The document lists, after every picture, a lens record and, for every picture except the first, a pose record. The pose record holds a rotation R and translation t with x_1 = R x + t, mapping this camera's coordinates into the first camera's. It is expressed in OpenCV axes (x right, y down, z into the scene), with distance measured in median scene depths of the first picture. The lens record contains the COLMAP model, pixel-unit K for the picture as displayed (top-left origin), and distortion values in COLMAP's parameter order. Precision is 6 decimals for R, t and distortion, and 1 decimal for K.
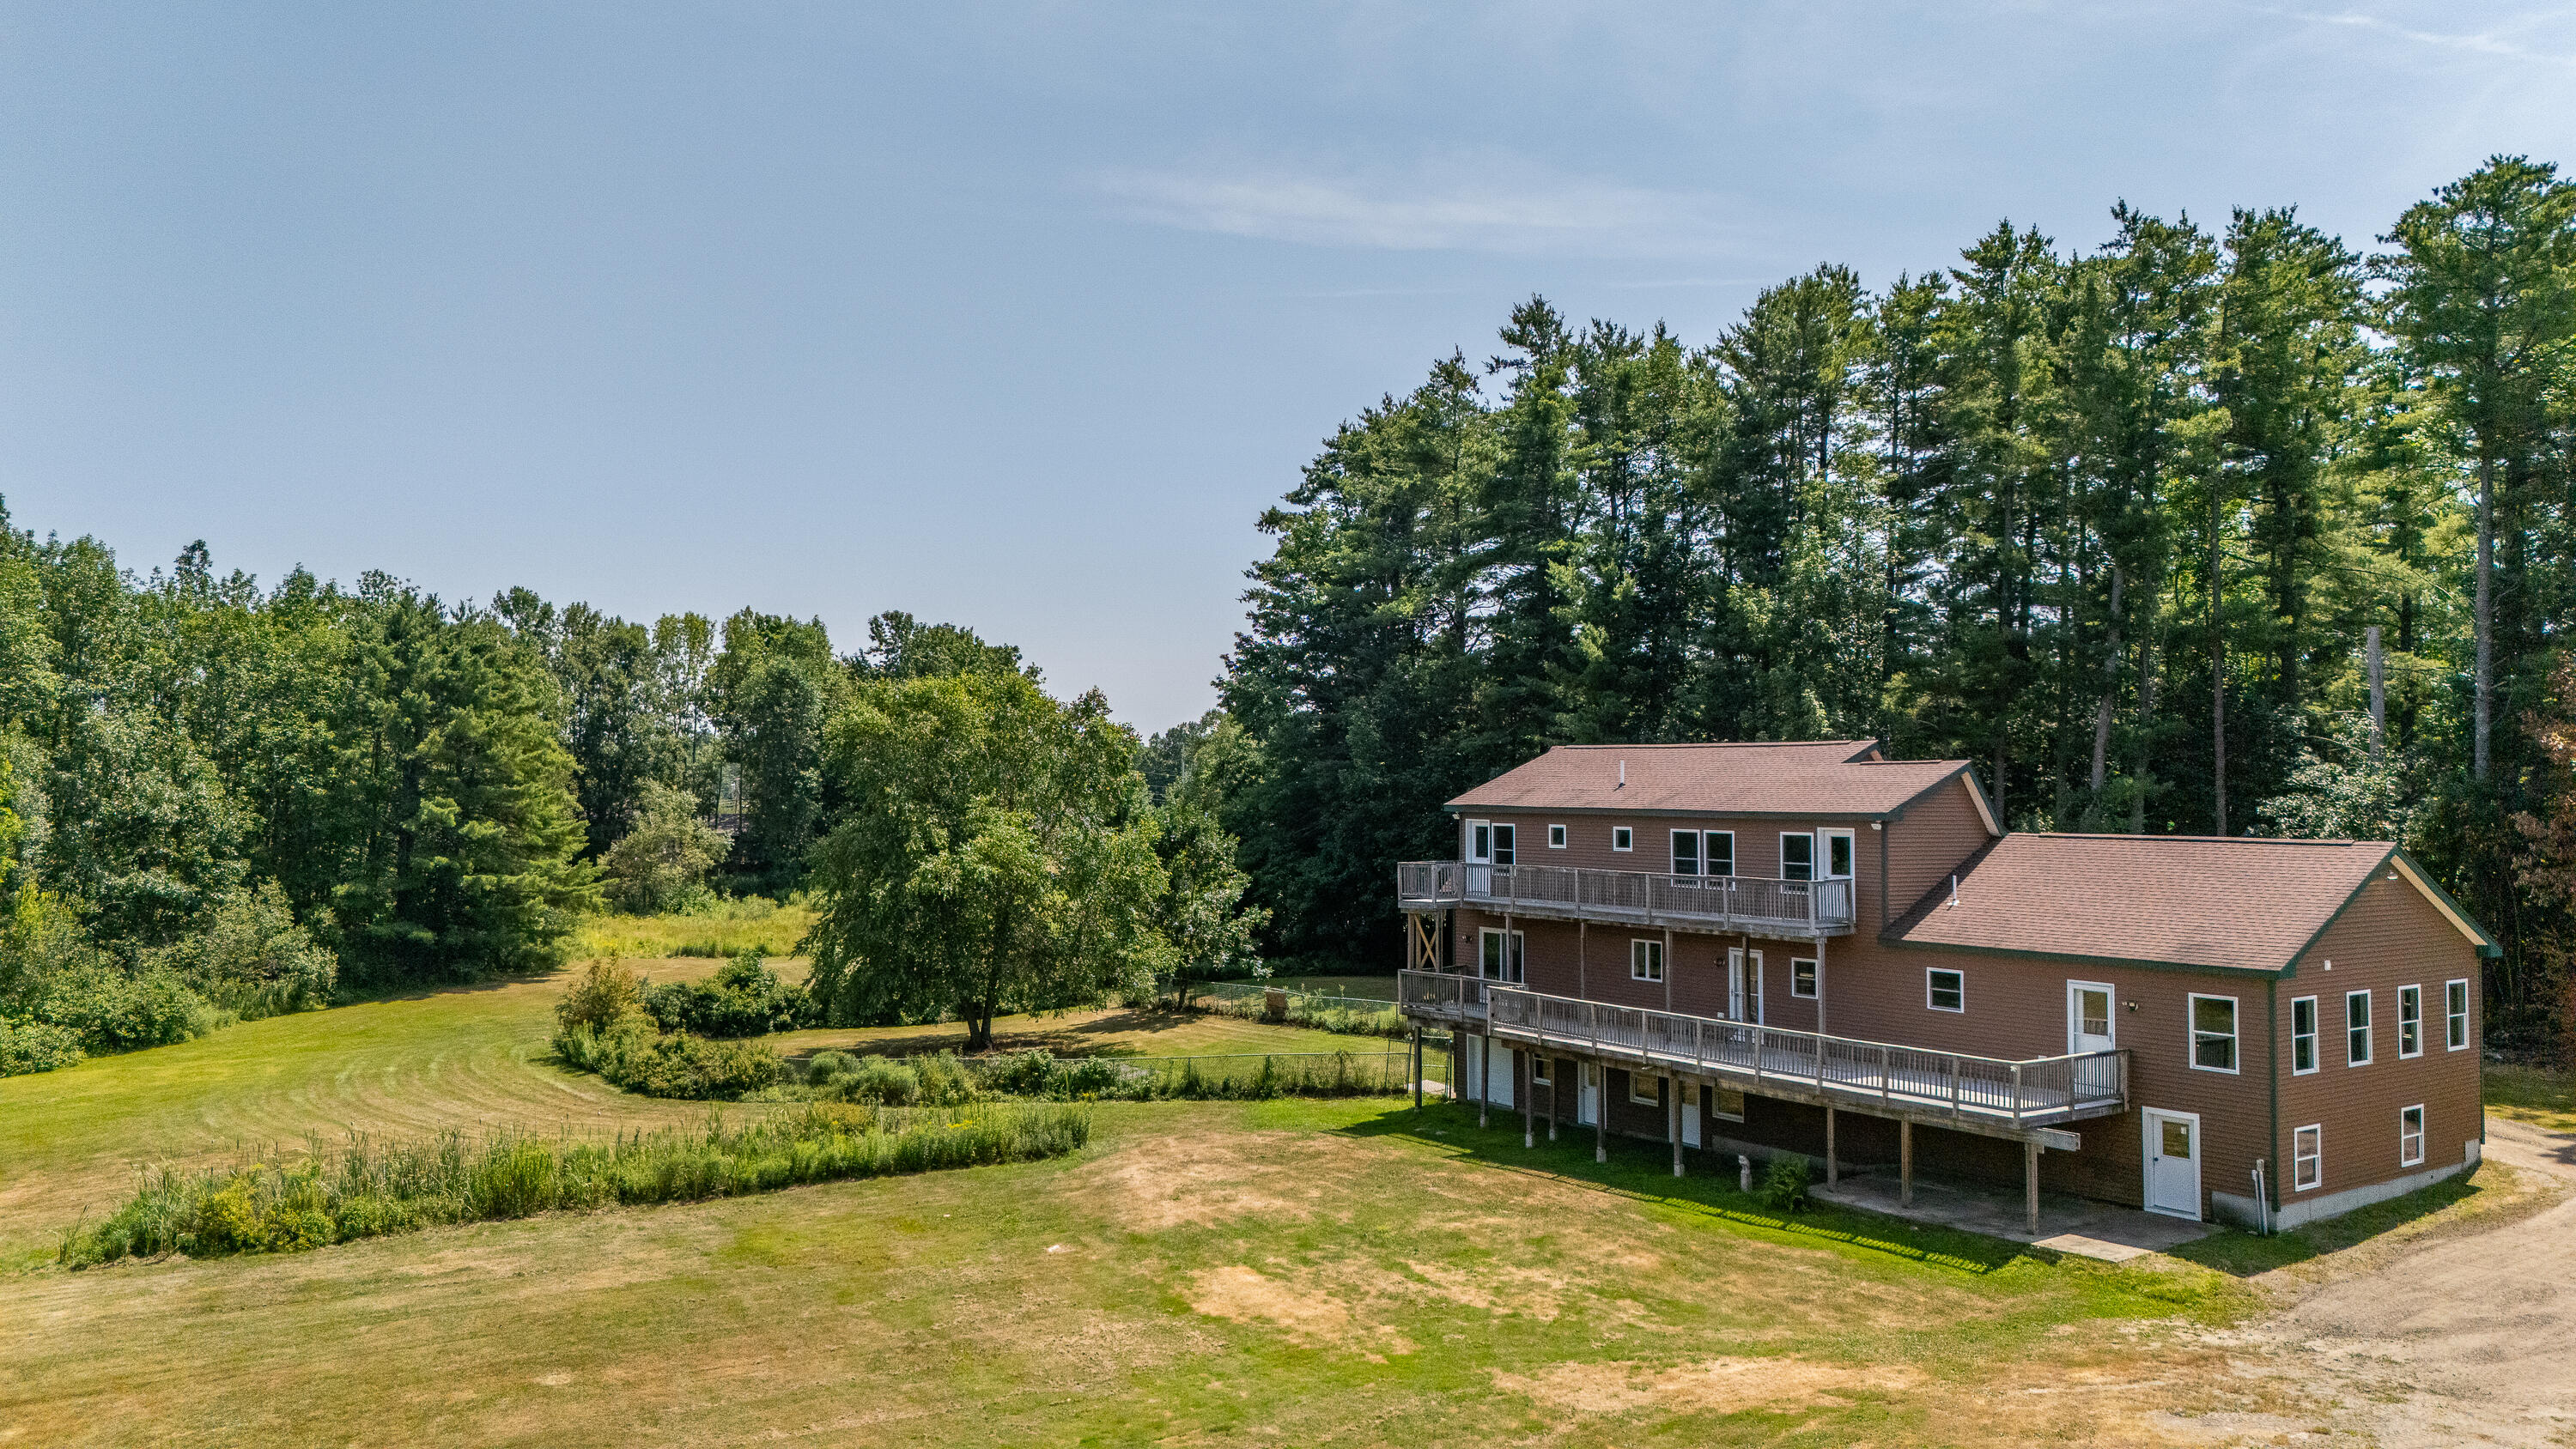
lens RADIAL K [[1896.3, 0, 1294.6], [0, 1896.3, 701.5], [0, 0, 1]] dist [0.129470, -0.179787]
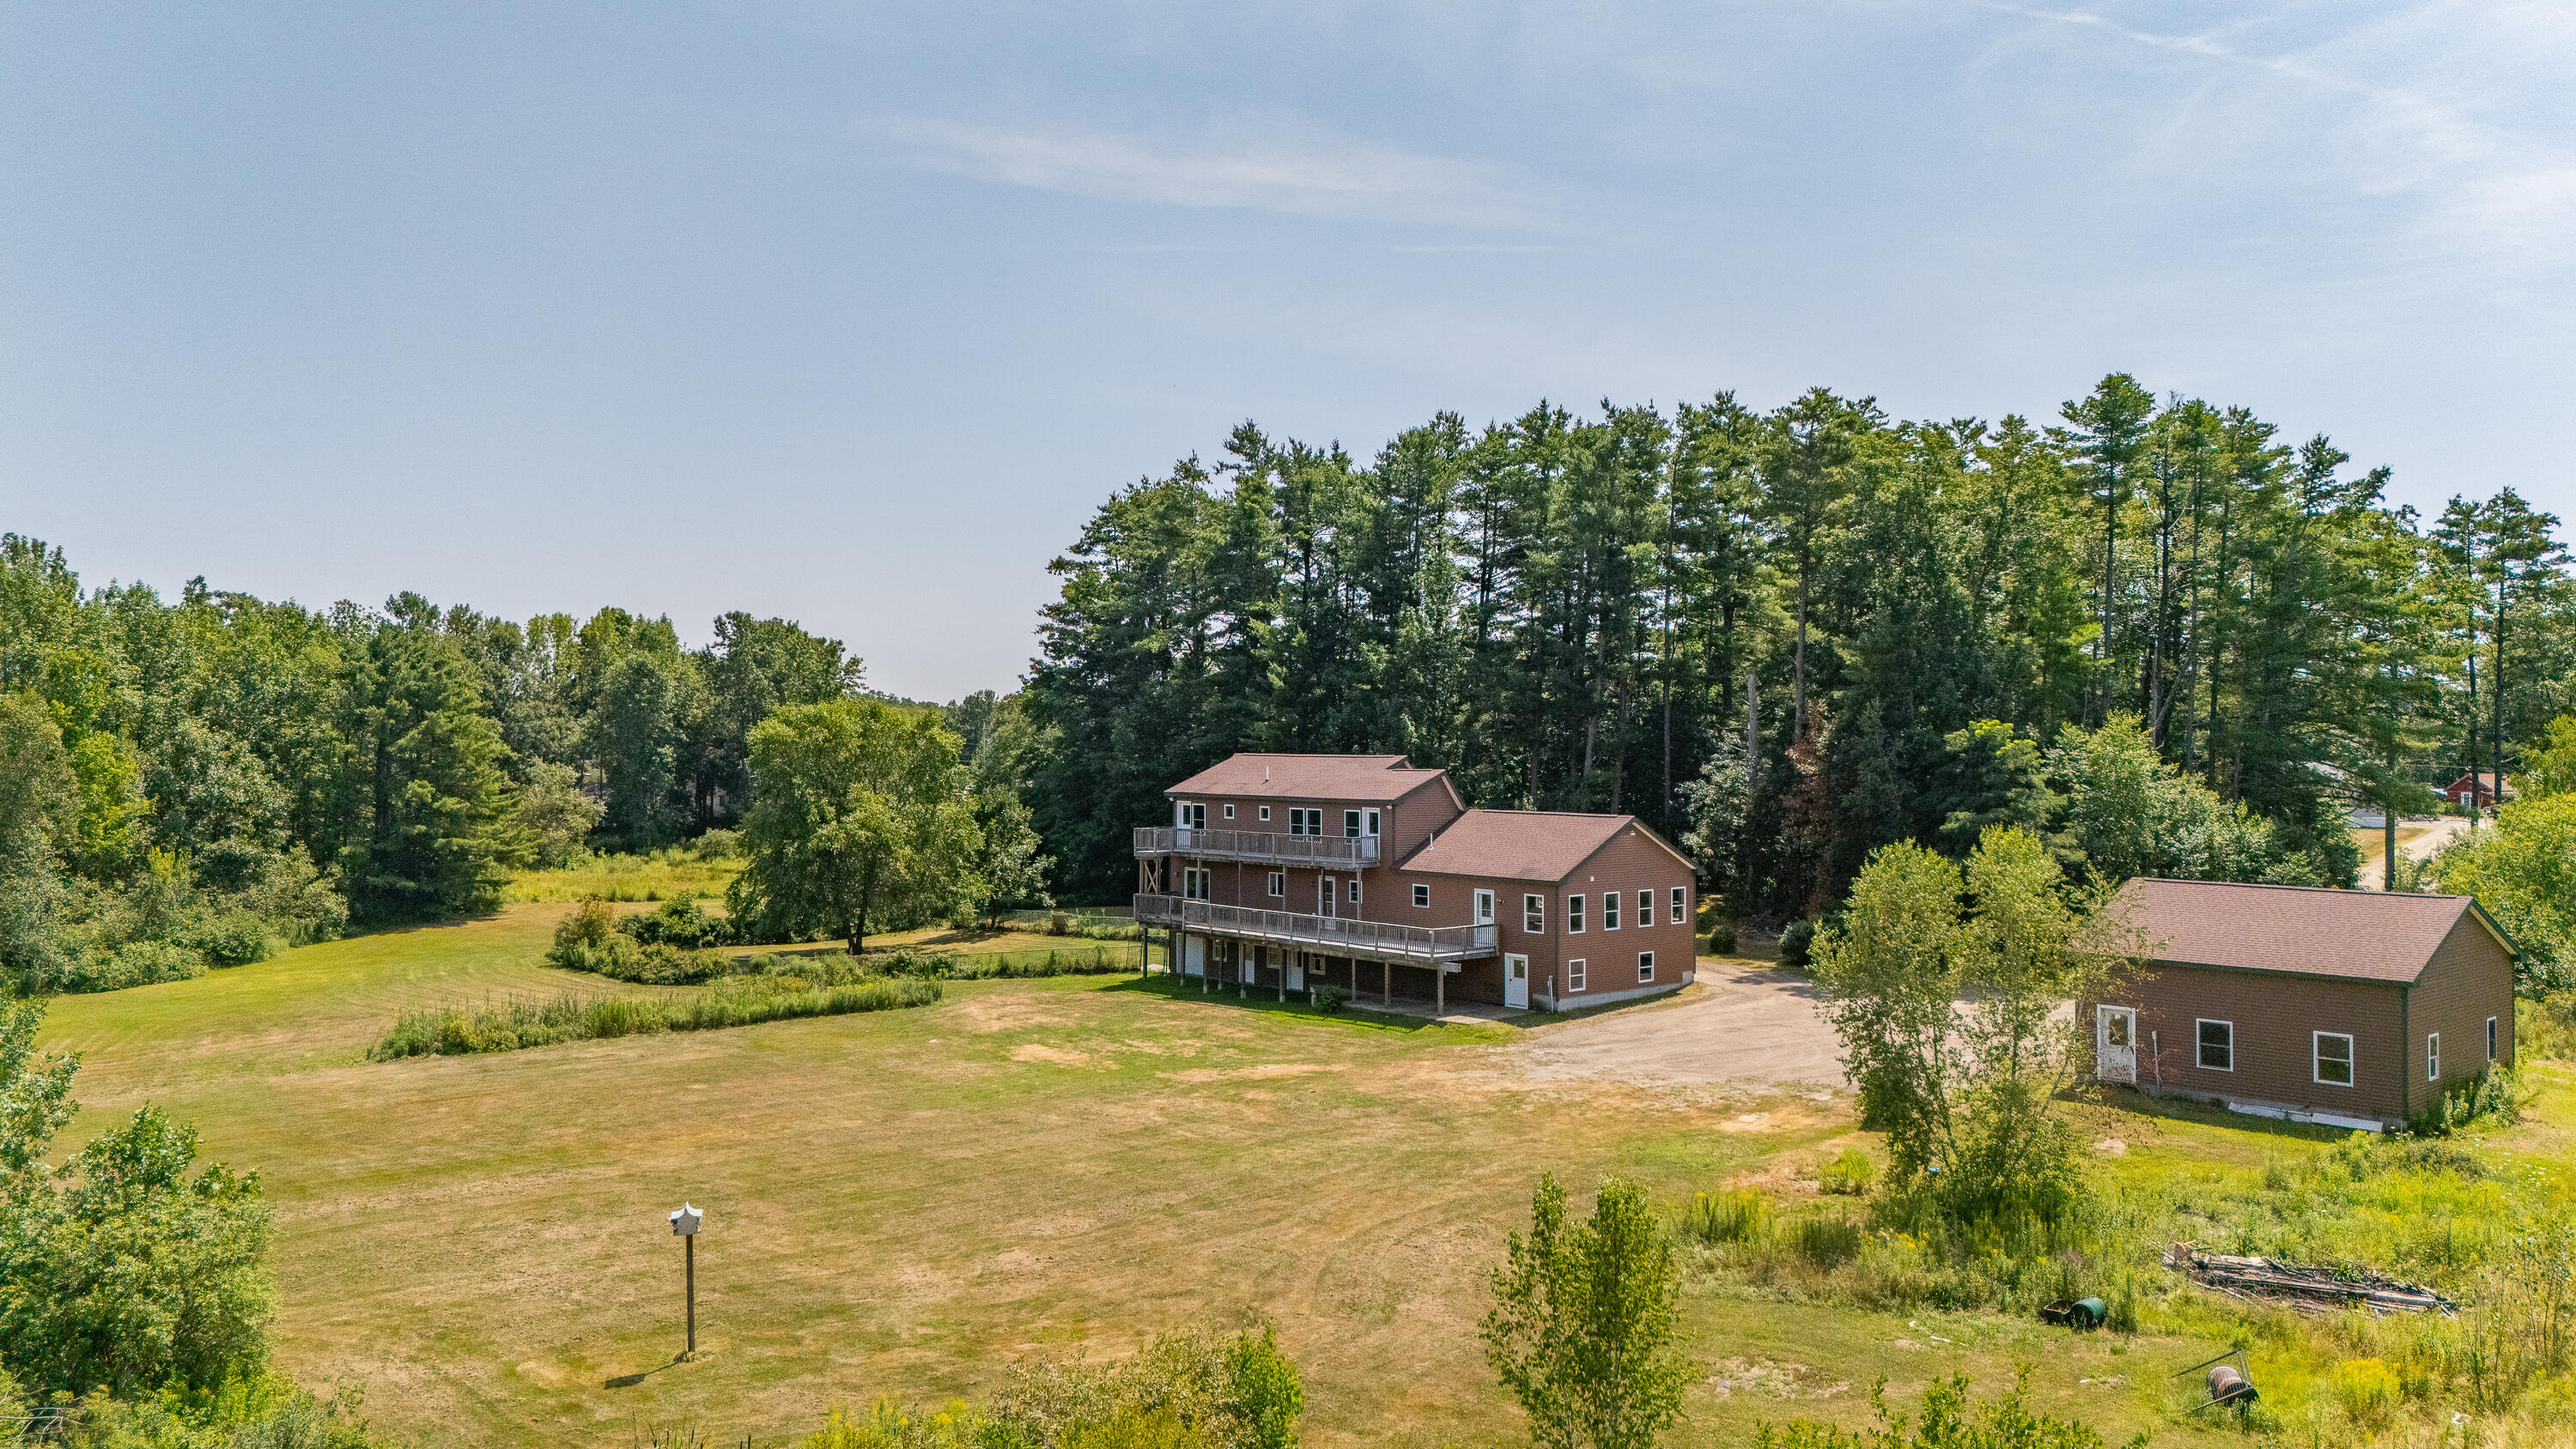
lens RADIAL K [[1896.3, 0, 1294.6], [0, 1896.3, 701.5], [0, 0, 1]] dist [0.129470, -0.179787]
pose [[0.994176, 0.000379, 0.107767, 0.014027], [-0.003025, 0.999698, 0.024384, -0.055327], [-0.107725, -0.024568, 0.993877, -0.544748]]
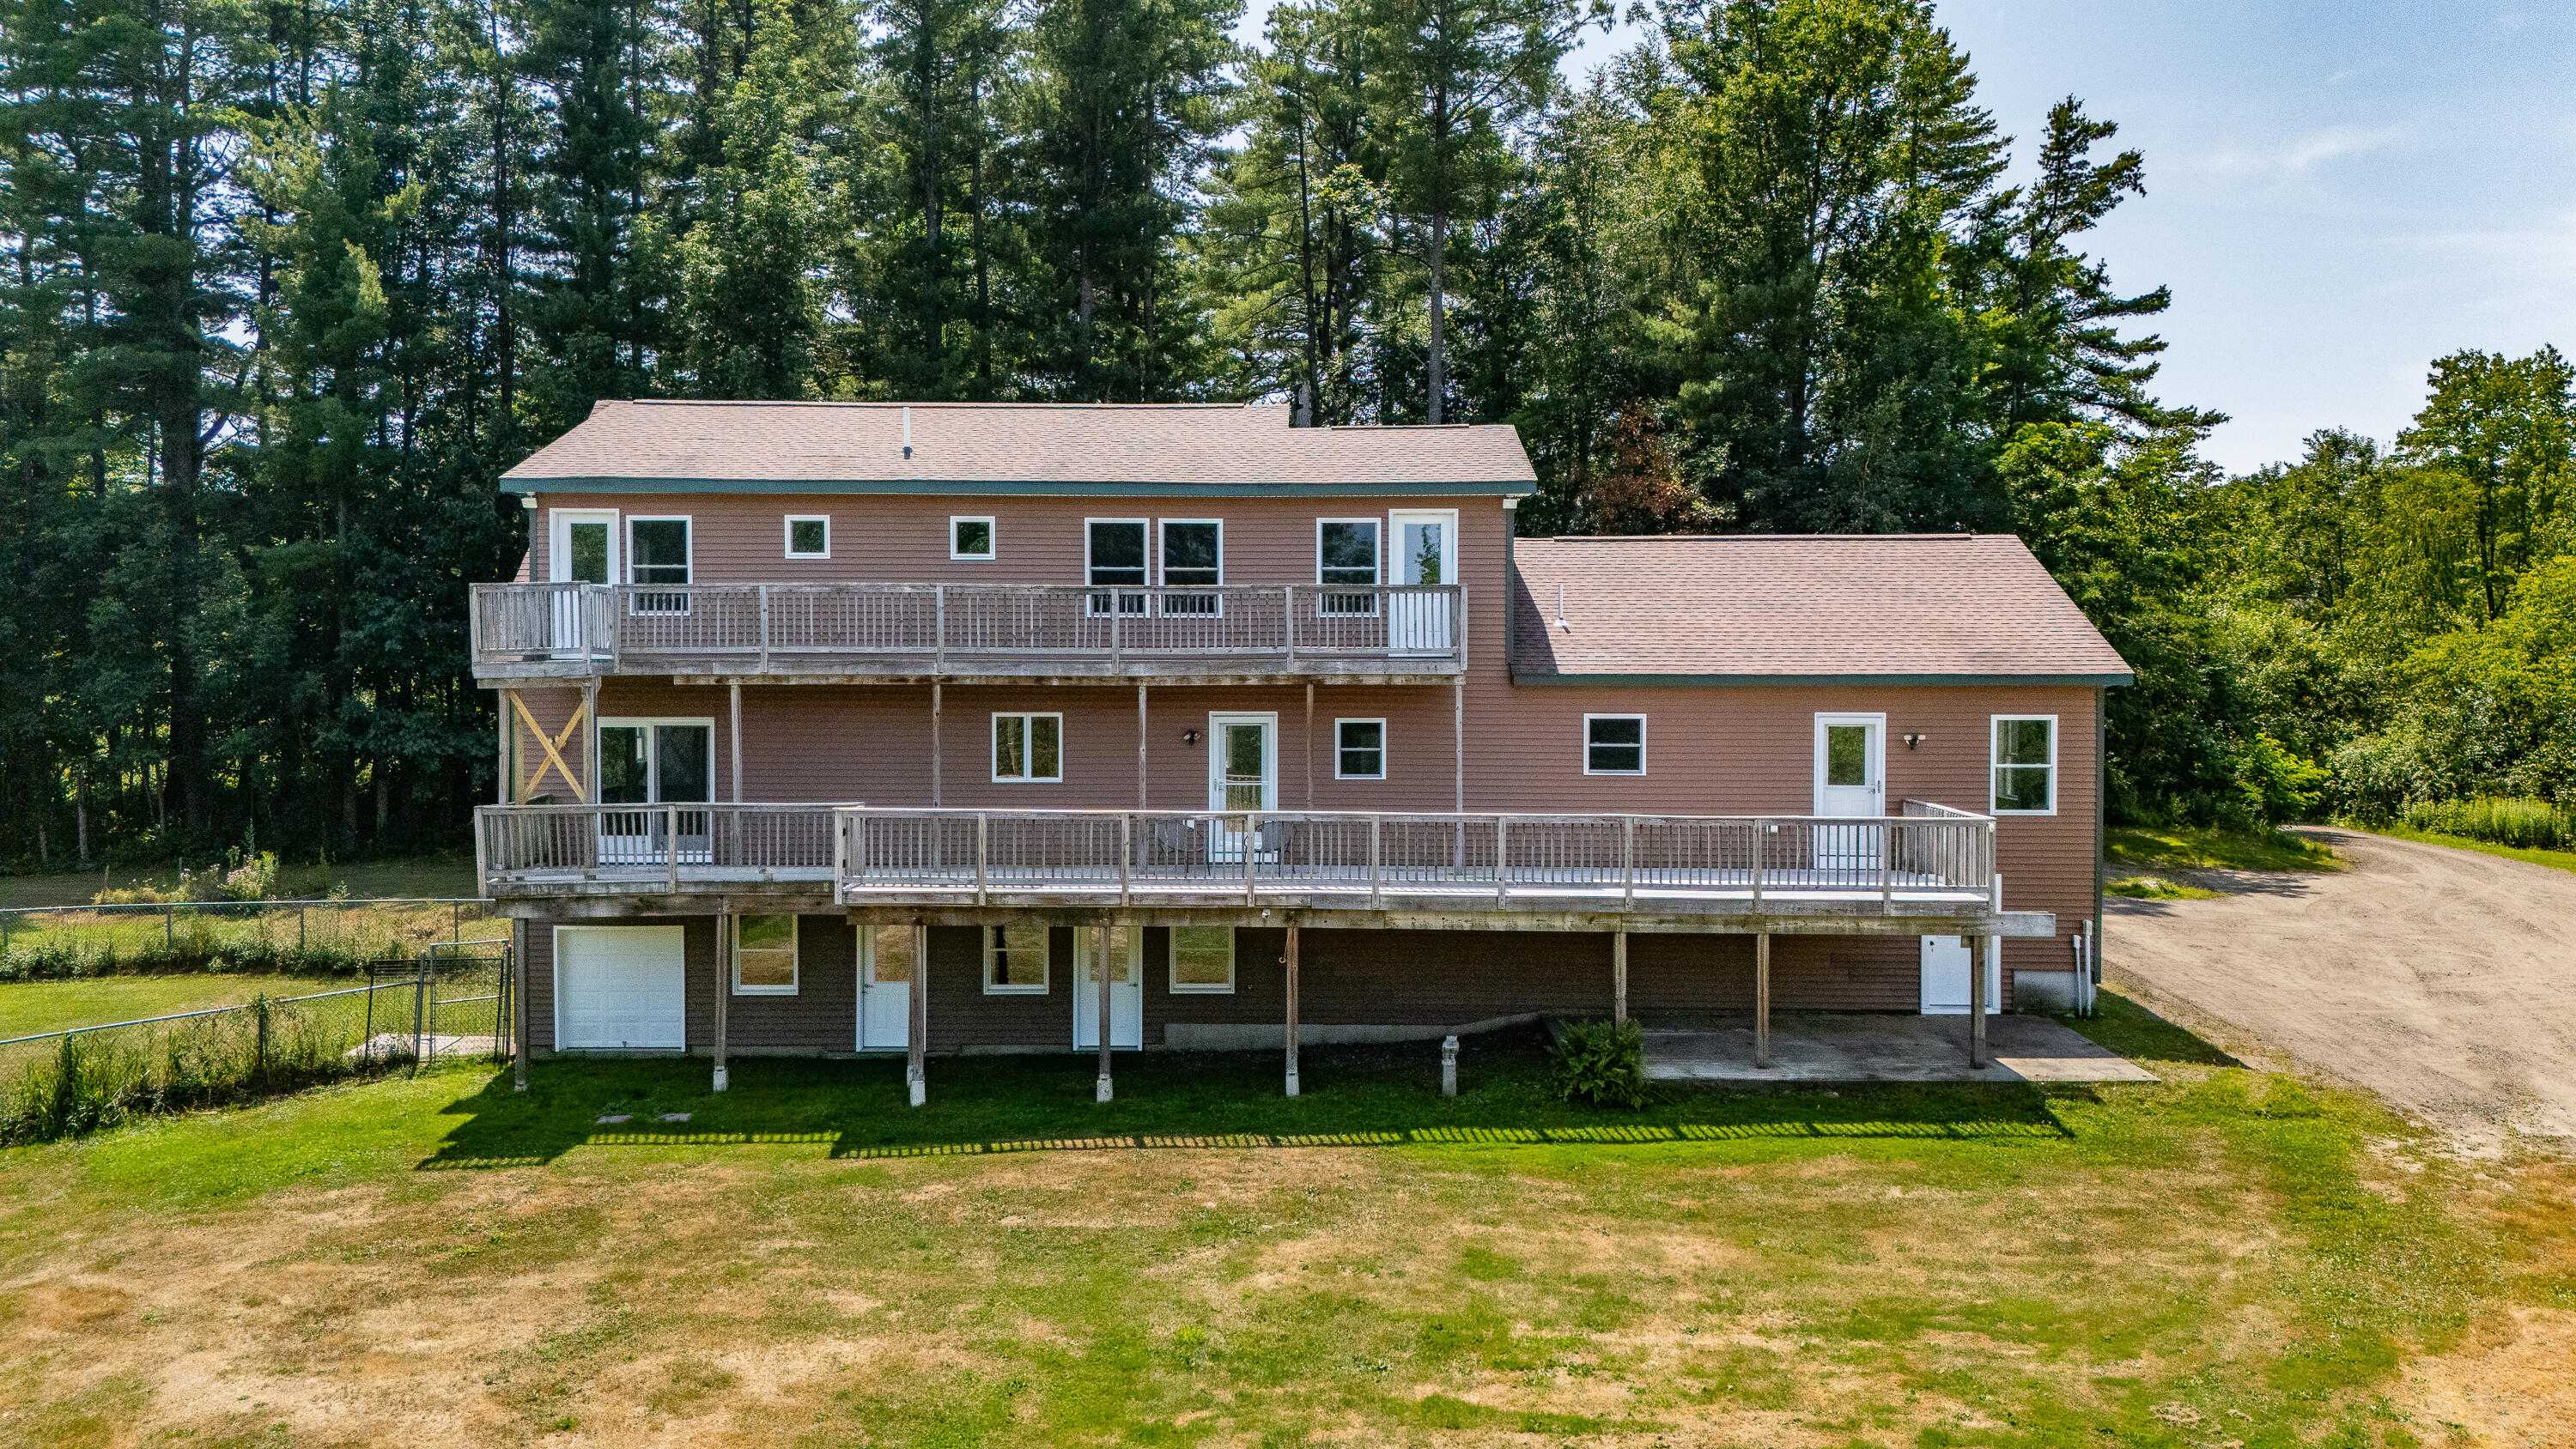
lens RADIAL K [[1896.3, 0, 1294.6], [0, 1896.3, 701.5], [0, 0, 1]] dist [0.129470, -0.179787]
pose [[0.594395, -0.016254, 0.804009, -0.182037], [-0.035839, 0.998267, 0.046676, 0.073531], [-0.803374, -0.056559, 0.592782, 0.474616]]
